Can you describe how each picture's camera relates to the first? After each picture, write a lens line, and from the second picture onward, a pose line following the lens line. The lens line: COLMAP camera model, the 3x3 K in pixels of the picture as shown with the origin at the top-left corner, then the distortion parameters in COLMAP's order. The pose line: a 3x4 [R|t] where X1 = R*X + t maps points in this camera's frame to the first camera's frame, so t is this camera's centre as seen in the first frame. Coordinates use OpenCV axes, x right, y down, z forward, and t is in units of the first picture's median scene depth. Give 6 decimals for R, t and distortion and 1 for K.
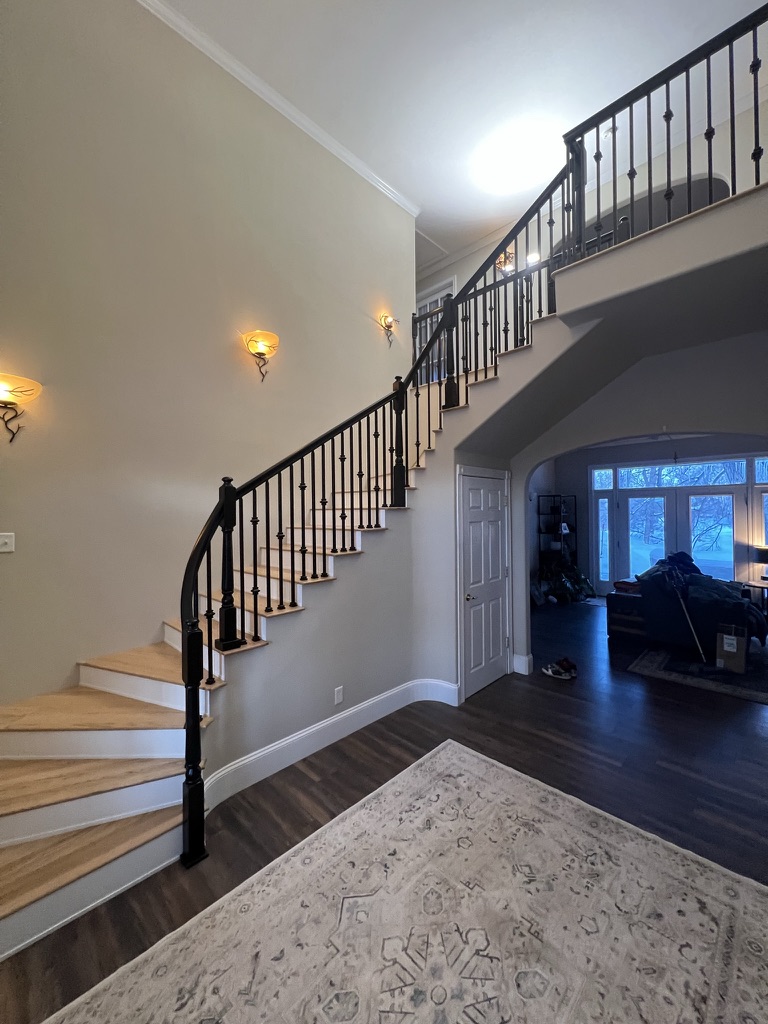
lens RADIAL K [[408.9, 0, 387.1], [0, 408.9, 509.1], [0, 0, 1]] dist [-0.000063, 0.000278]
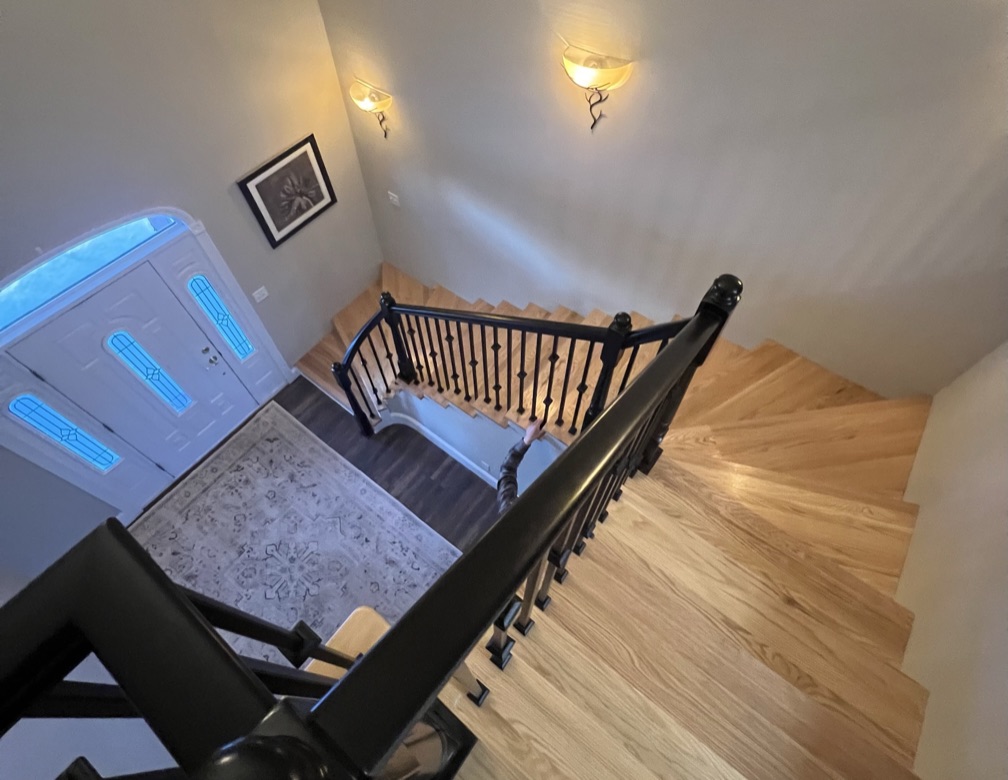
lens RADIAL K [[530.2, 0, 505.8], [0, 530.2, 327.3], [0, 0, 1]] dist [-0.006378, -0.001455]
pose [[0.127047, 0.801578, -0.584237, 0.638152], [0.000160, 0.588993, 0.808138, -1.389318], [0.991897, -0.102765, 0.074701, 1.457376]]
